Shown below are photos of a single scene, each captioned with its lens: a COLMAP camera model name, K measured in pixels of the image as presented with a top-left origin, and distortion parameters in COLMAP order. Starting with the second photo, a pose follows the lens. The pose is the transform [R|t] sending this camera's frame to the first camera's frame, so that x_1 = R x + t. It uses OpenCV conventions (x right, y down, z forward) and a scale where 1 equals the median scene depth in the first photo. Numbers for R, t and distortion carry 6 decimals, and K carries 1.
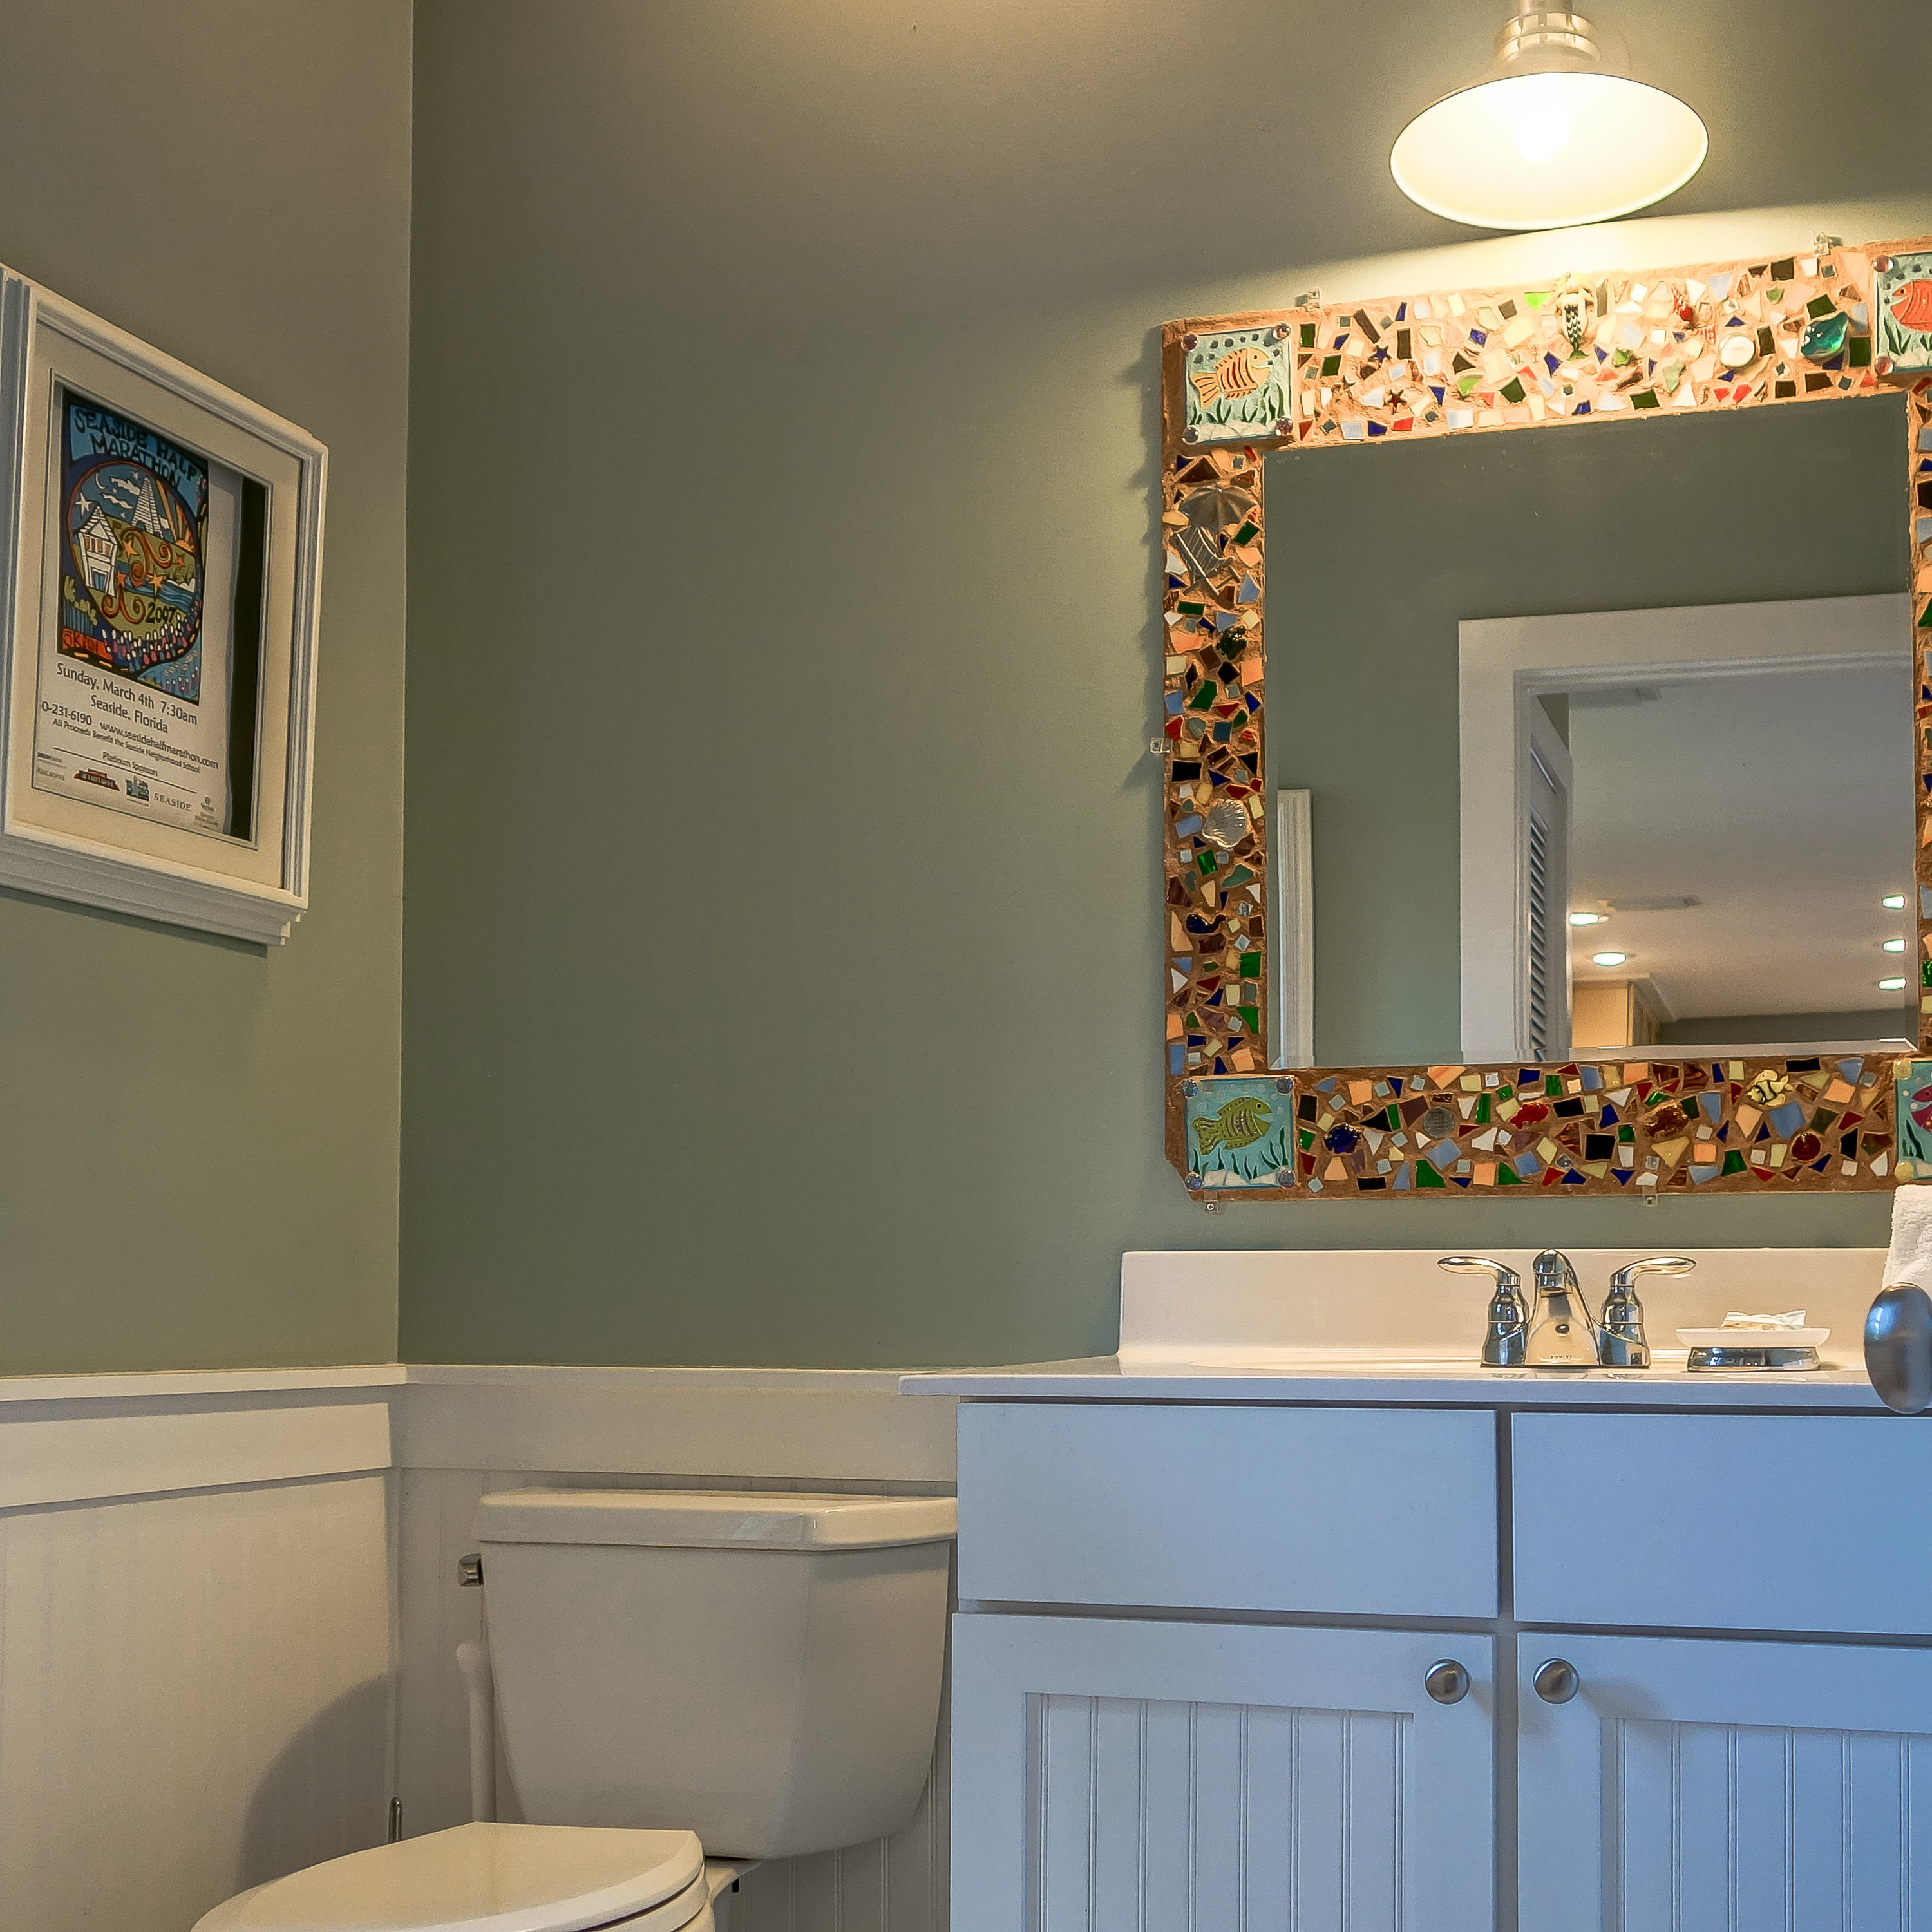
lens RADIAL K [[2798.6, 0, 1082.8], [0, 2798.6, 1144.1], [0, 0, 1]] dist [0.001555, 0.000000]
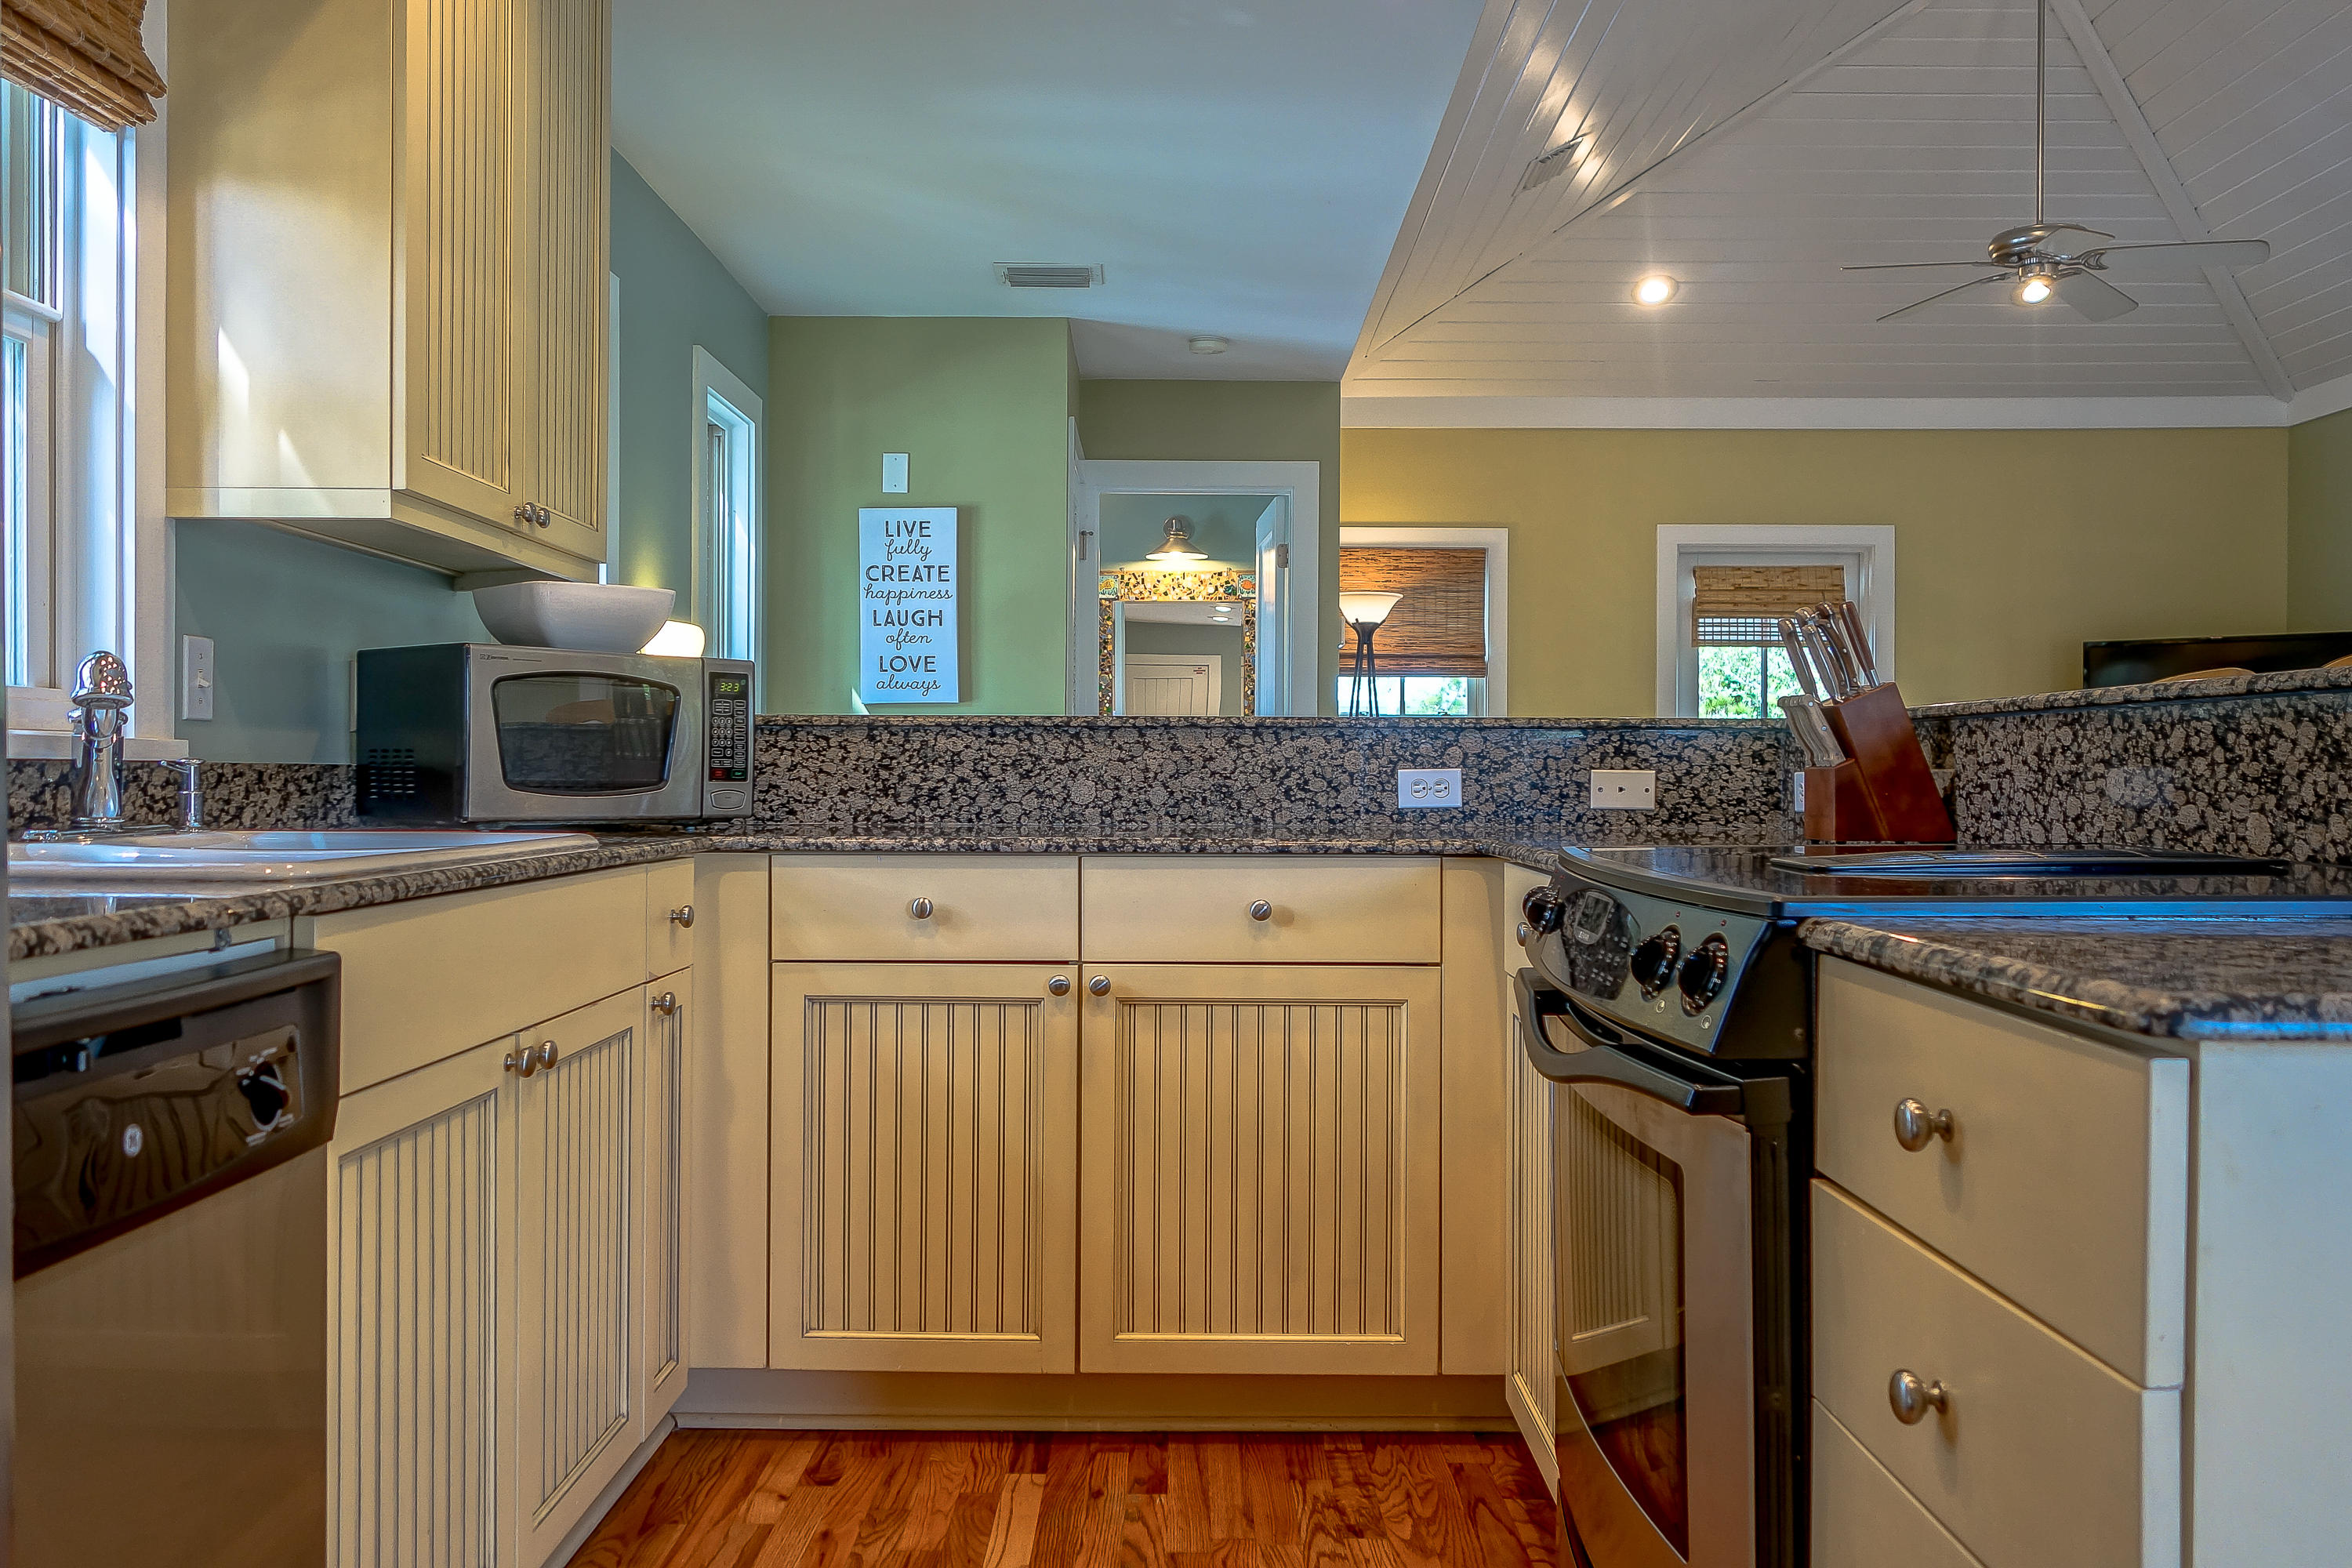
lens RADIAL K [[1856.4, 0, 1190.3], [0, 1856.4, 762.9], [0, 0, 1]] dist [-0.003045, 0.004247]
pose [[0.960406, 0.003691, 0.278580, -0.702172], [-0.017320, 0.998769, 0.046479, -0.126670], [-0.278065, -0.049464, 0.959288, -2.116908]]
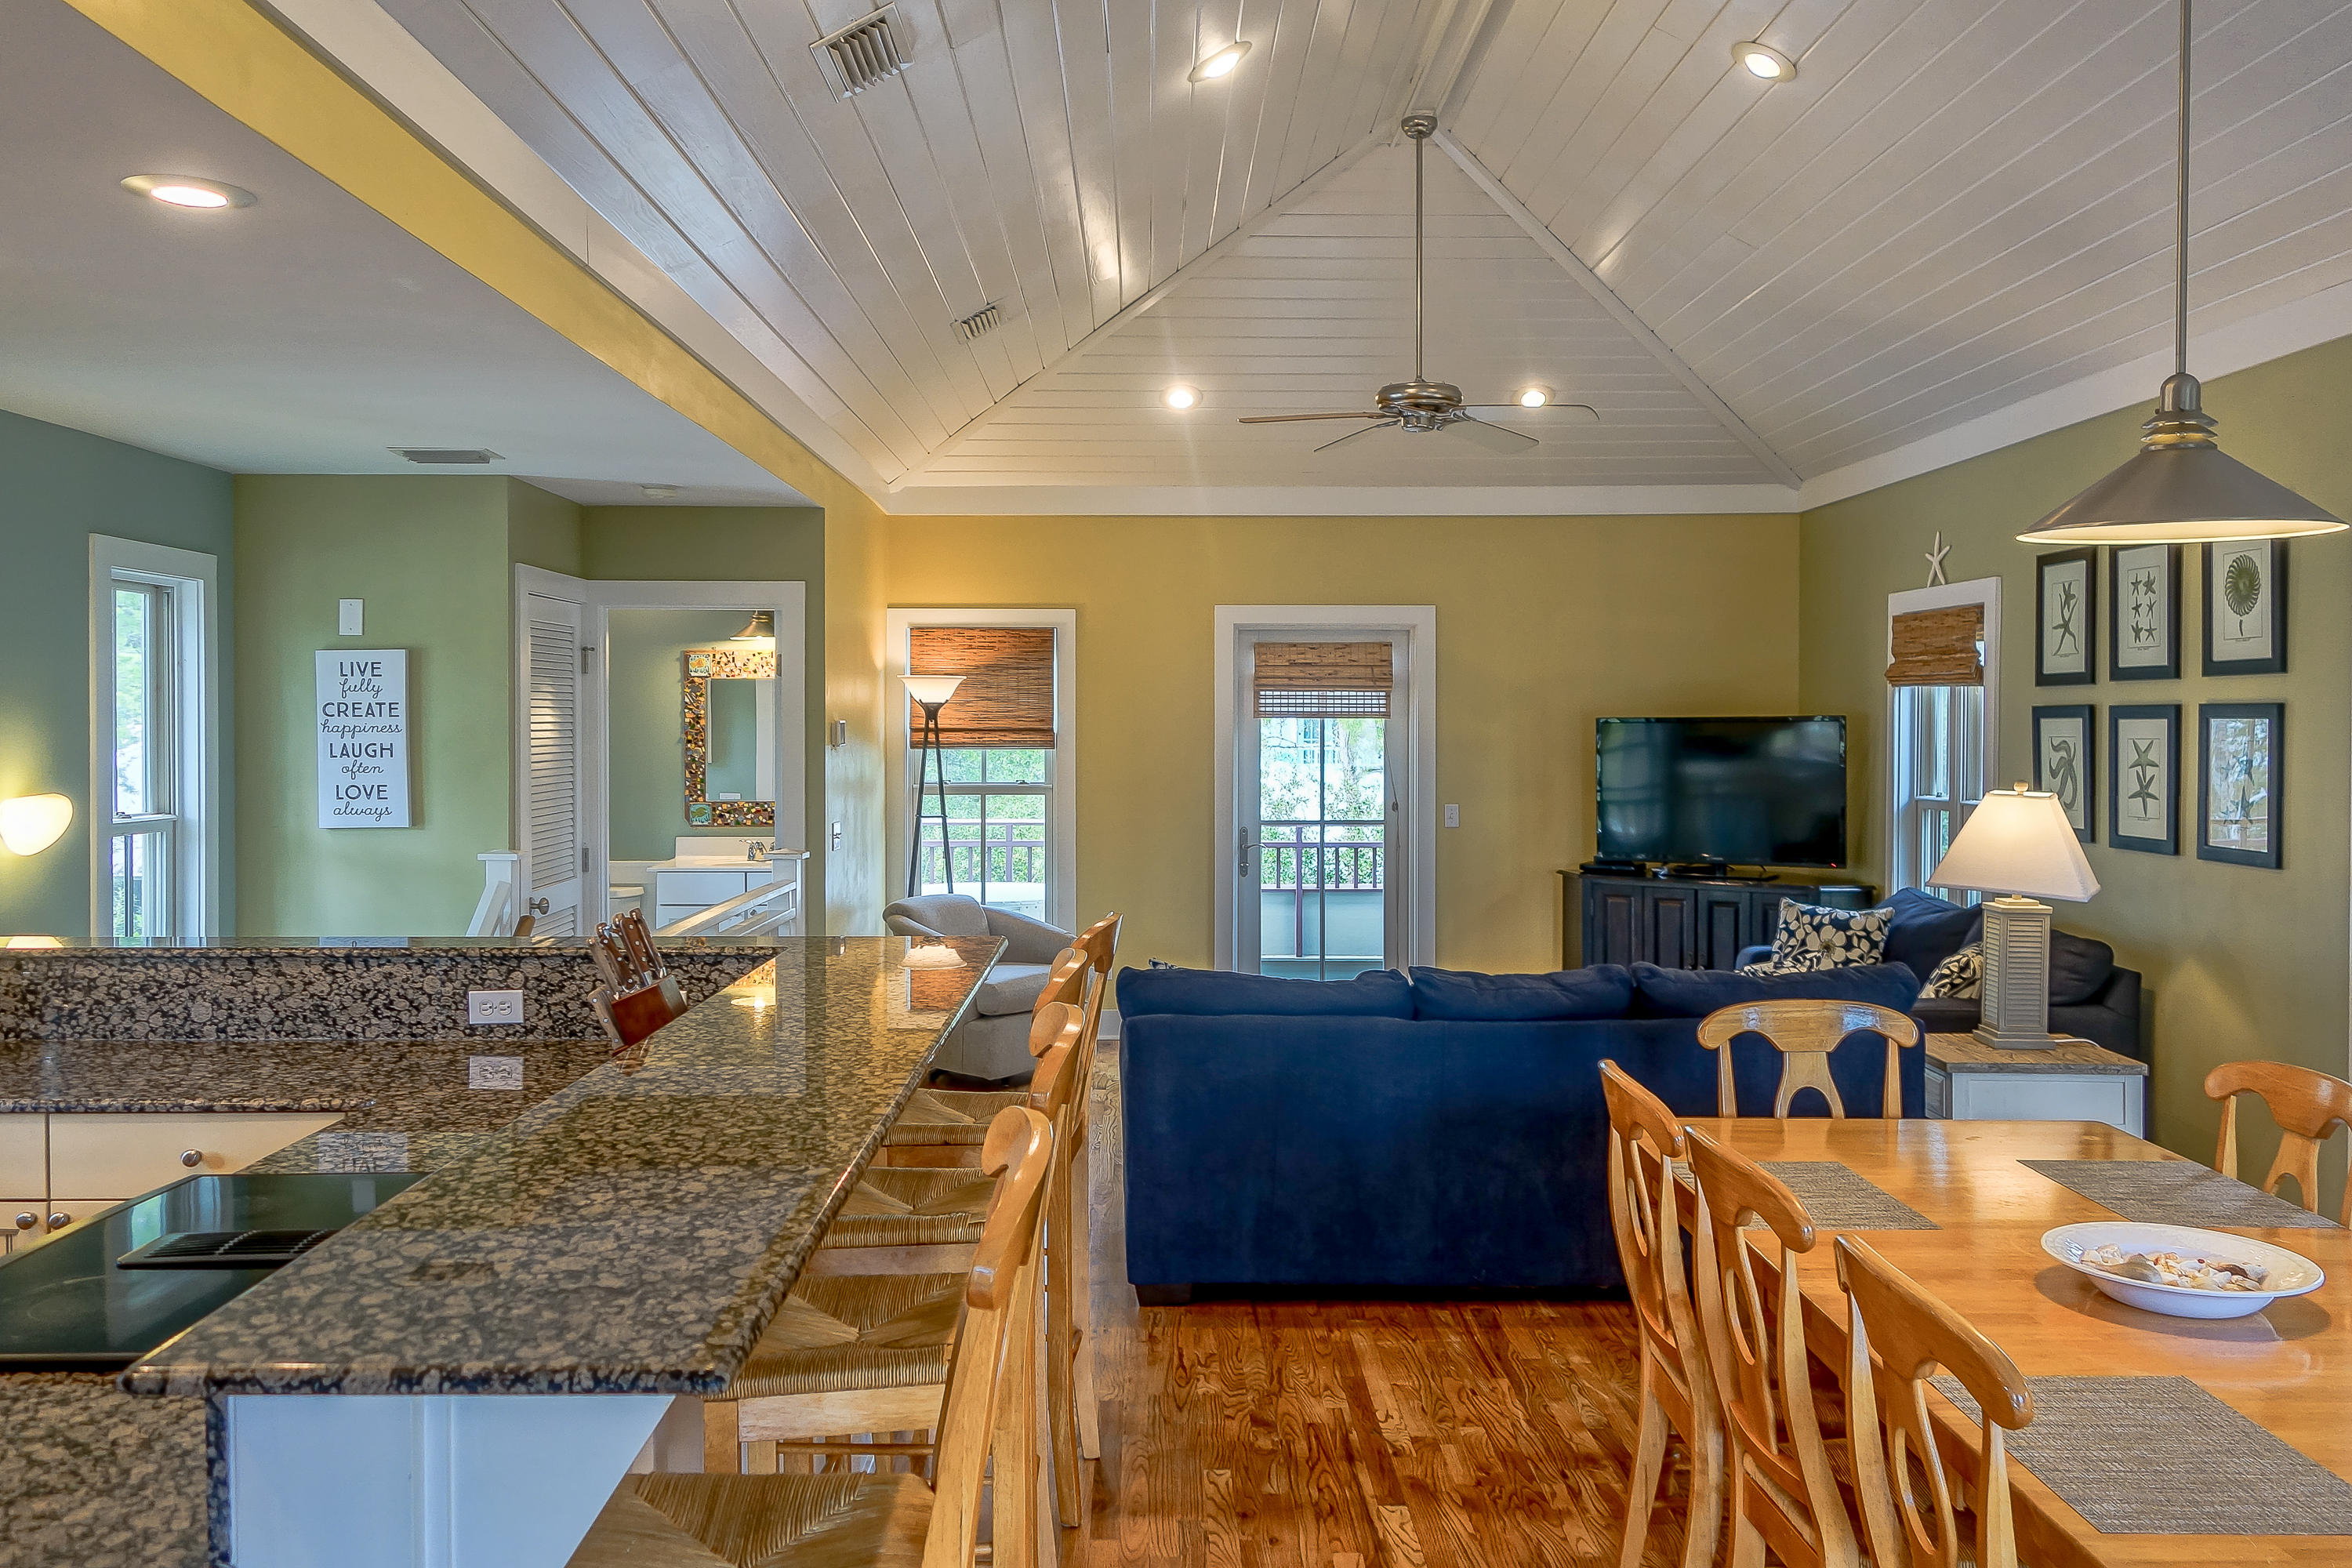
lens RADIAL K [[1856.4, 0, 1142.8], [0, 1856.4, 751.0], [0, 0, 1]] dist [-0.003045, 0.004247]
pose [[0.955042, -0.004639, 0.296433, -0.178269], [-0.013905, 0.998076, 0.060416, -0.340401], [-0.296143, -0.061822, 0.953141, -2.488253]]
